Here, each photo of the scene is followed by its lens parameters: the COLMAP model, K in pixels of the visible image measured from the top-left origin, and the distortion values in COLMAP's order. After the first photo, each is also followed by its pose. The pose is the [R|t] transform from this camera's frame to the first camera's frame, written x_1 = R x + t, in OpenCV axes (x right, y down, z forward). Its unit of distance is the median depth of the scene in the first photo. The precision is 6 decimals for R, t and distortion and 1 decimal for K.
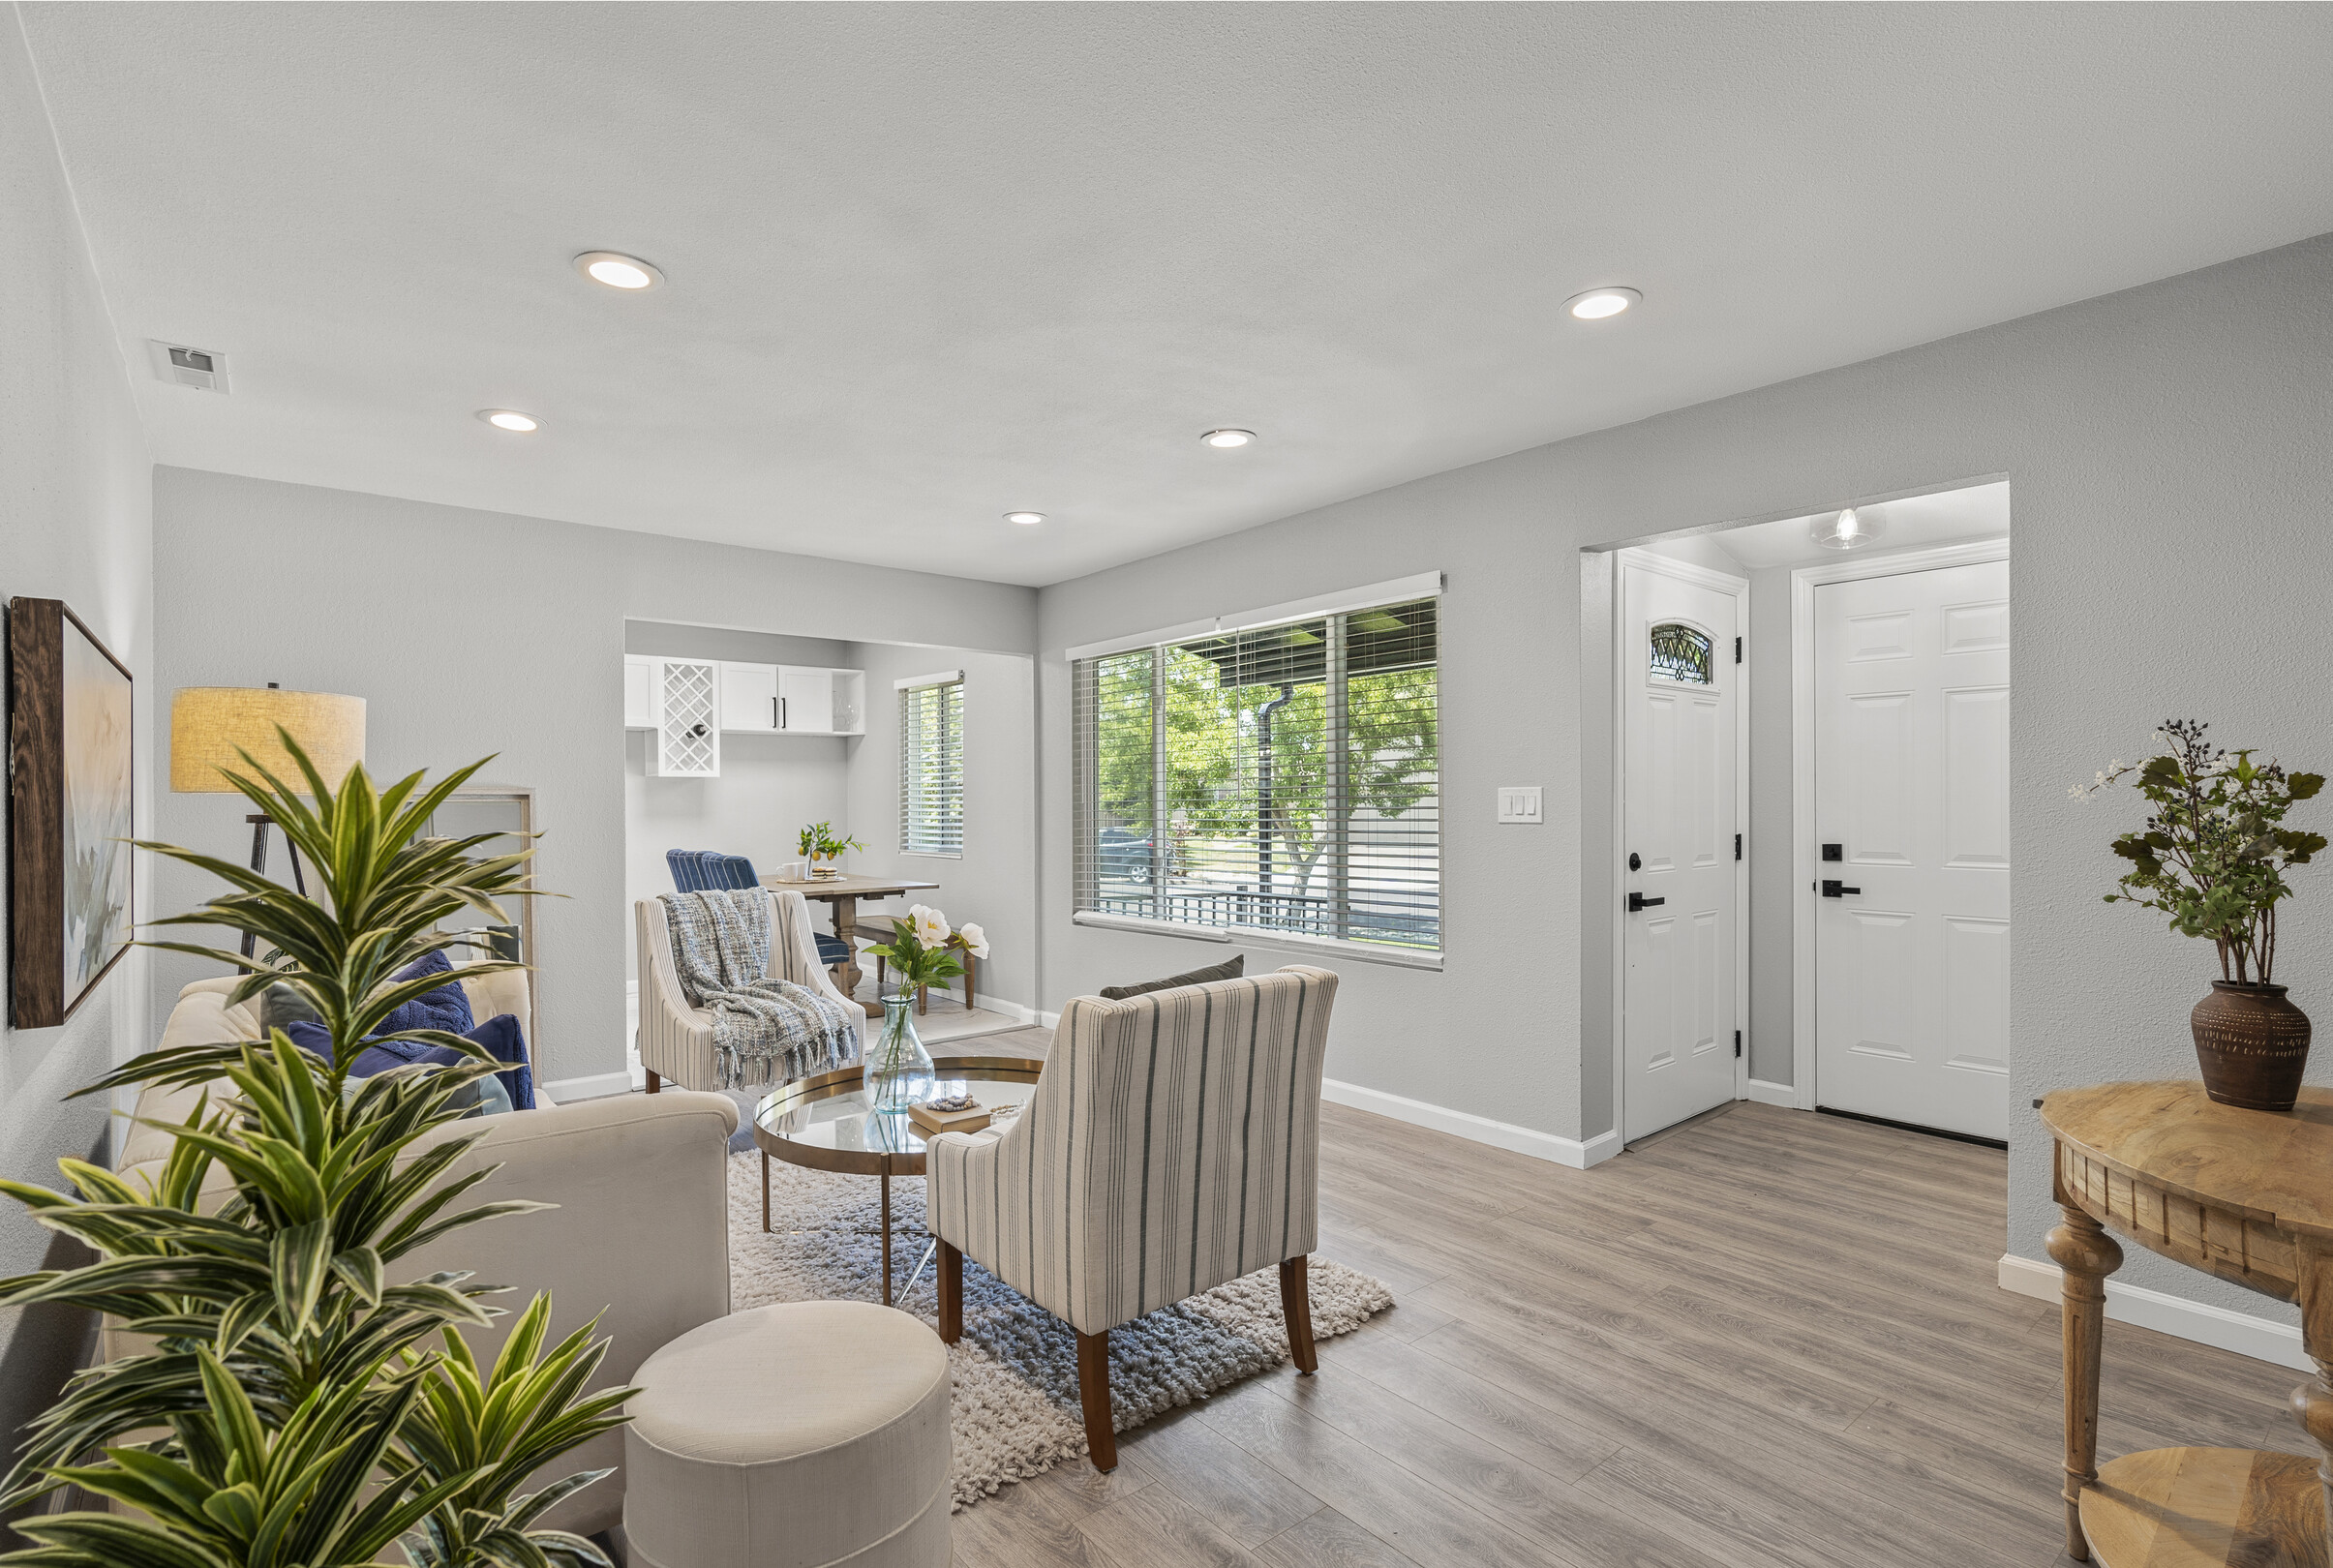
lens RADIAL K [[1102.9, 0, 1166.5], [0, 1102.9, 784.0], [0, 0, 1]] dist [-0.000013, -0.000027]
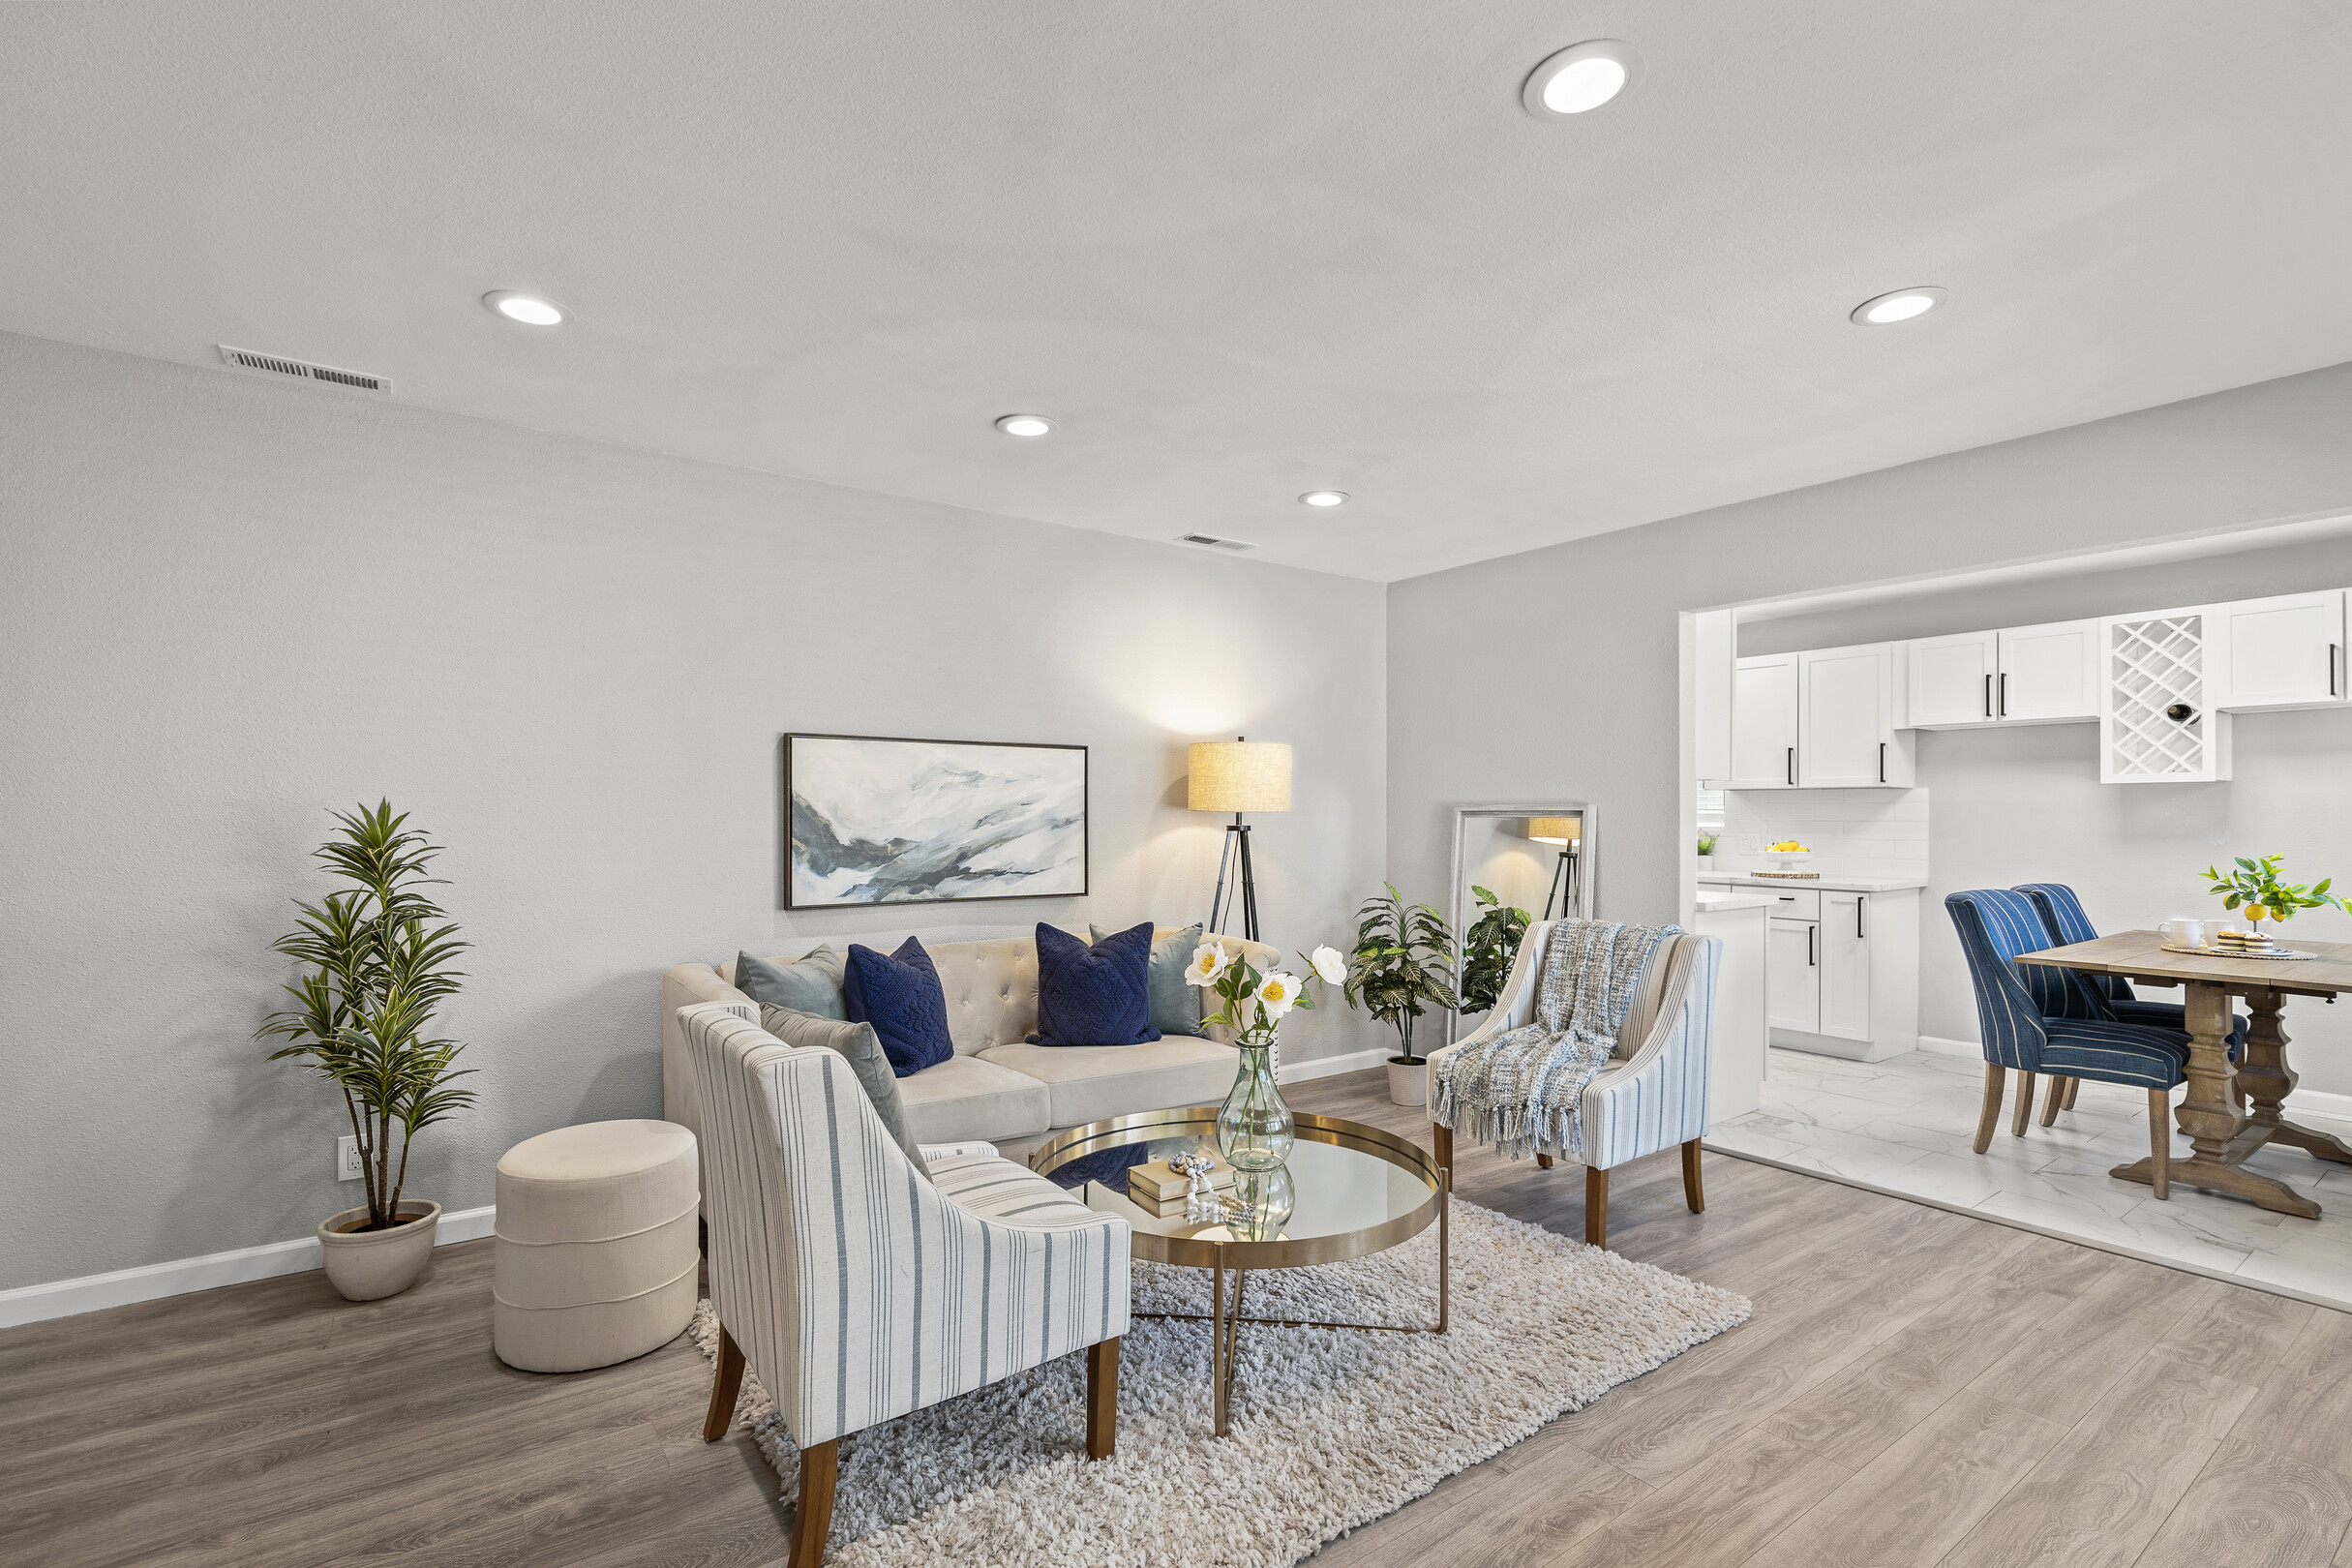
lens RADIAL K [[1095.1, 0, 1173.1], [0, 1095.1, 832.5], [0, 0, 1]] dist [-0.001522, -0.000176]
pose [[-0.063204, 0.022277, -0.997752, 0.293321], [0.013439, 0.999679, 0.021469, 0.002233], [0.997910, -0.012052, -0.063483, 0.426398]]
